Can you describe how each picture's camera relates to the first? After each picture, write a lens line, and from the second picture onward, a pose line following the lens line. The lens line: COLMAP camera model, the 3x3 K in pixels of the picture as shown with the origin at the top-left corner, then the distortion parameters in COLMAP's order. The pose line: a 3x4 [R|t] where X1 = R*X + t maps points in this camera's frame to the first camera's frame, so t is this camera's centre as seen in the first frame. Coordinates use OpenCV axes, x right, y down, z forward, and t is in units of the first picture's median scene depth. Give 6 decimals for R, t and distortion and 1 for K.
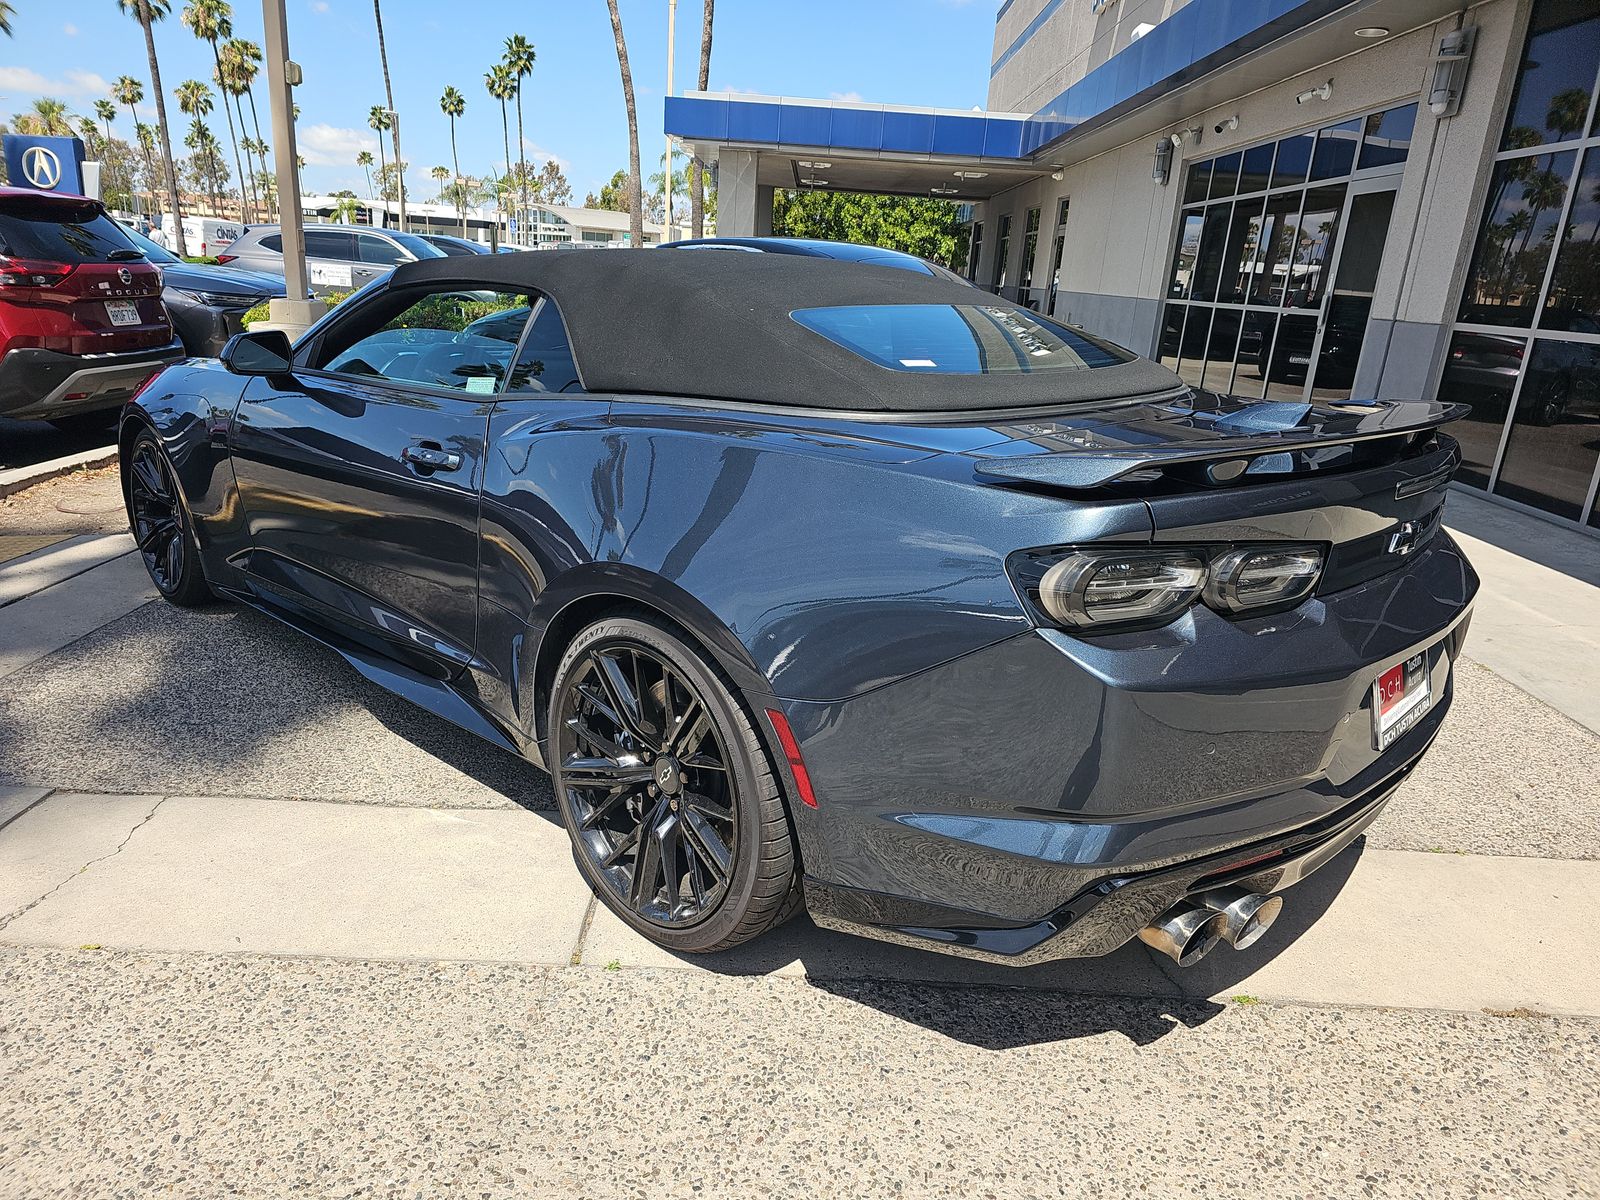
lens RADIAL K [[1054.7, 0, 800.0], [0, 1054.7, 600.0], [0, 0, 1]] dist [0.032363, -0.026619]
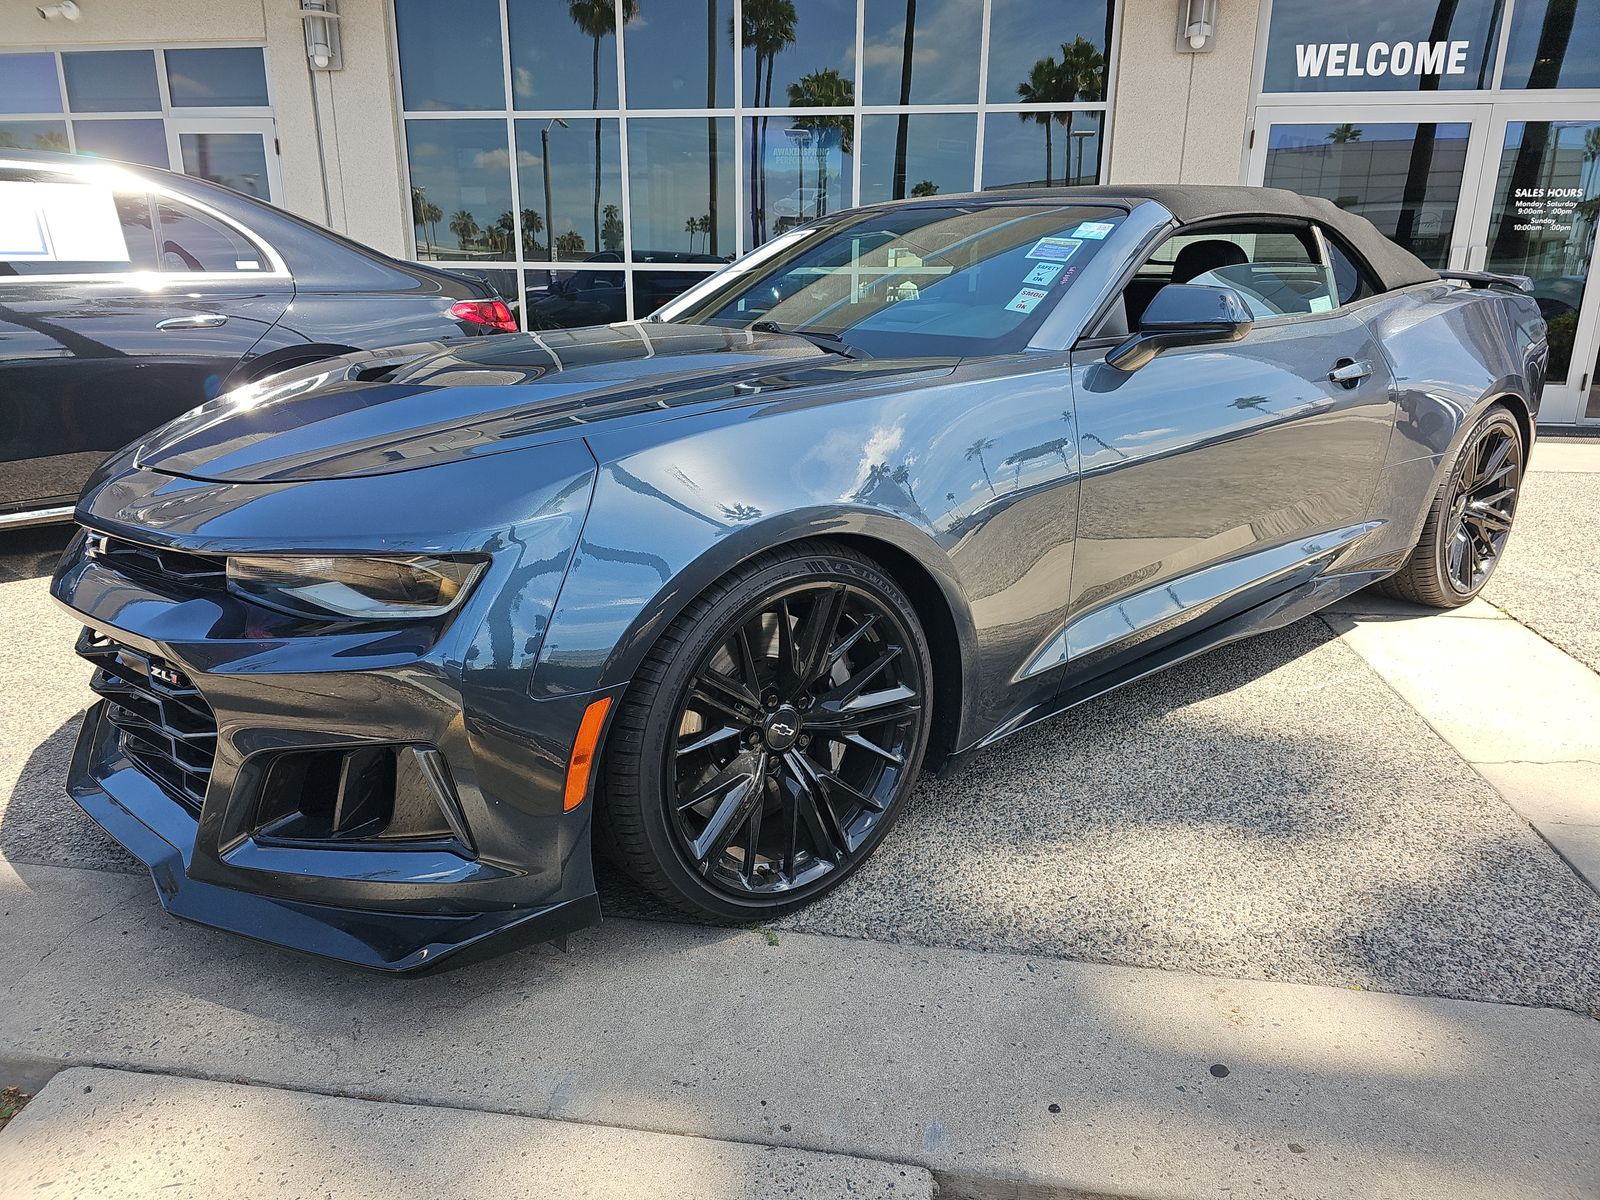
lens RADIAL K [[1054.7, 0, 800.0], [0, 1054.7, 600.0], [0, 0, 1]] dist [0.032363, -0.026619]
pose [[0.130102, -0.330600, 0.934761, -1.765792], [0.296432, 0.912622, 0.281512, -0.456349], [-0.946151, 0.240468, 0.216734, 1.544667]]
